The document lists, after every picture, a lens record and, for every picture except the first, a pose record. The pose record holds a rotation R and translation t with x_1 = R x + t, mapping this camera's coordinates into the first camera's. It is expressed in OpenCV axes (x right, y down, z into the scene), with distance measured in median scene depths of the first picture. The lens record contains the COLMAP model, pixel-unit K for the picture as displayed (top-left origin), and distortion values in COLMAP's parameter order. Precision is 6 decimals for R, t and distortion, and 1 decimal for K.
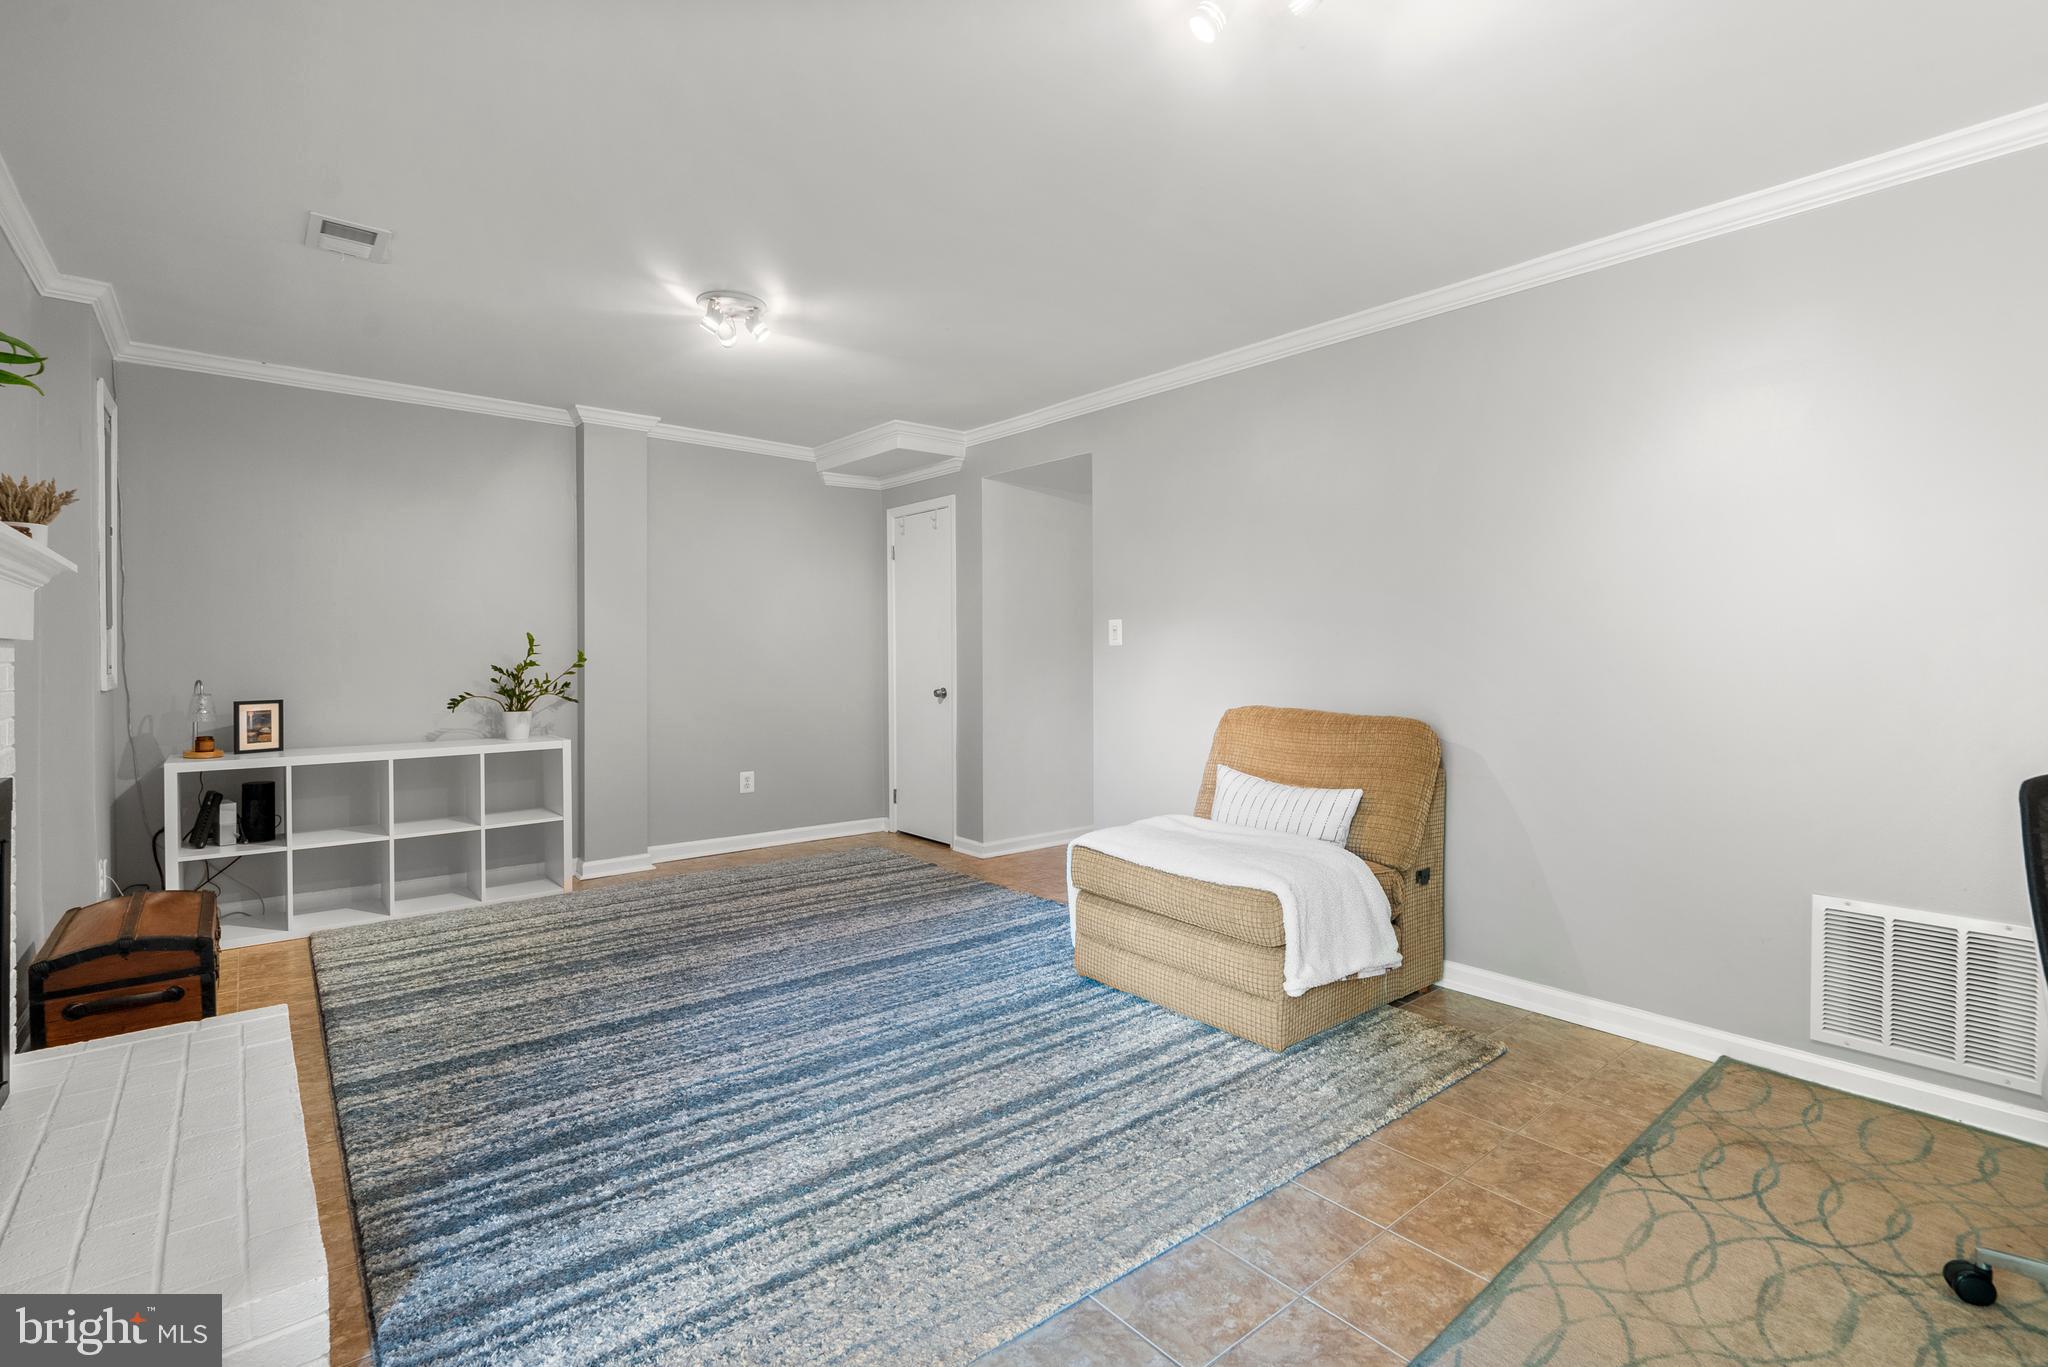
lens RADIAL K [[940.5, 0, 1022.5], [0, 940.5, 669.2], [0, 0, 1]] dist [-0.003598, 0.002204]
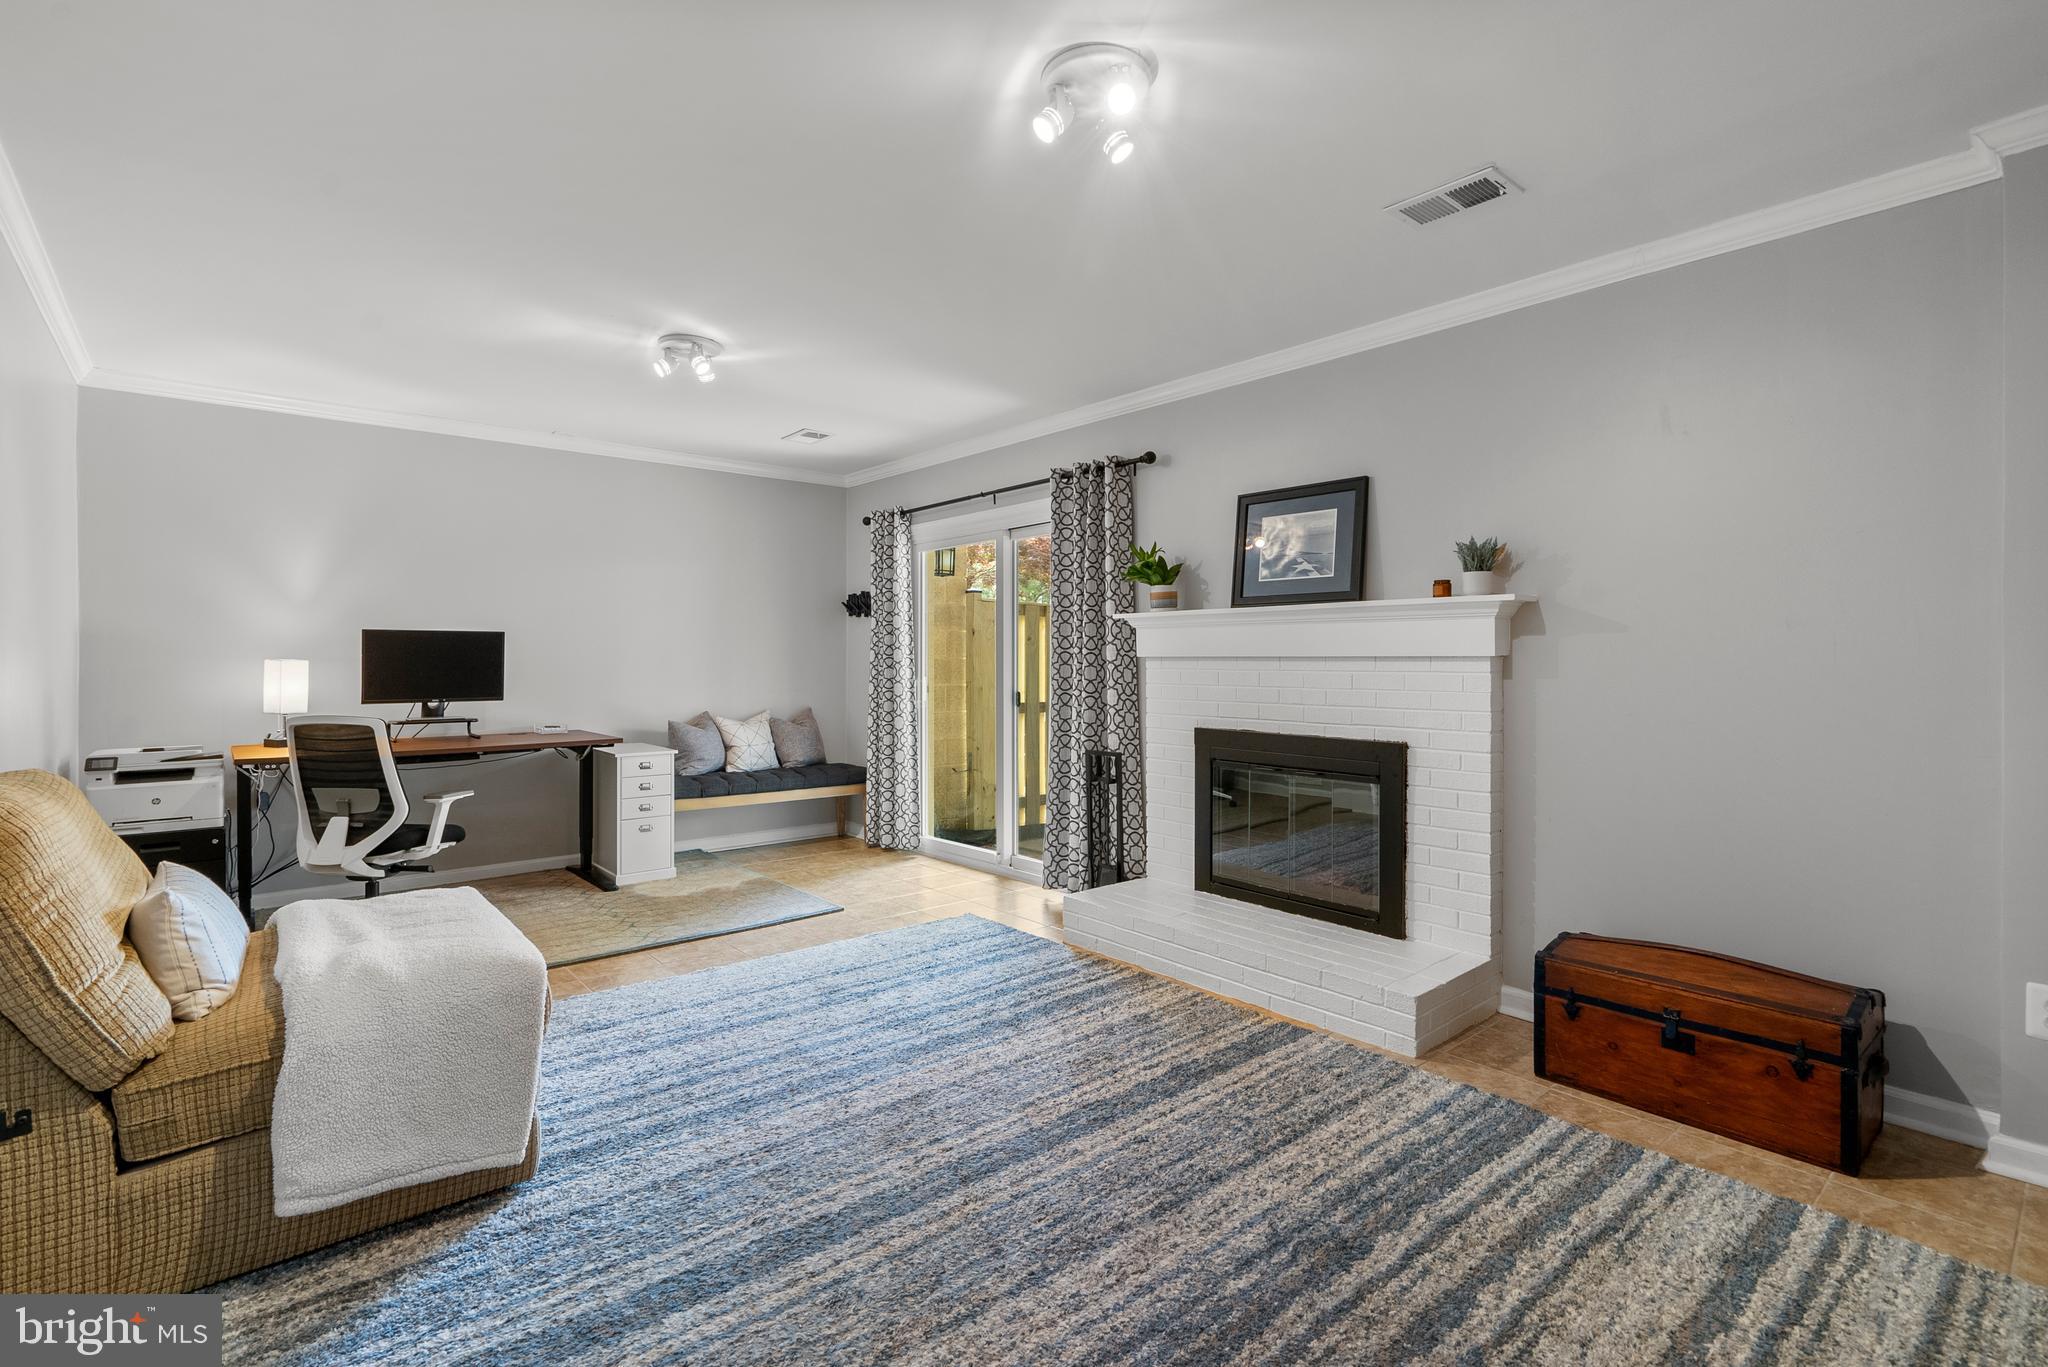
lens RADIAL K [[940.5, 0, 1025.2], [0, 940.5, 666.4], [0, 0, 1]] dist [-0.003598, 0.002204]
pose [[-0.999892, -0.000333, -0.014705, -0.289686], [-0.000612, 0.999821, 0.018930, -0.033403], [0.014696, 0.018937, -0.999713, 1.807635]]
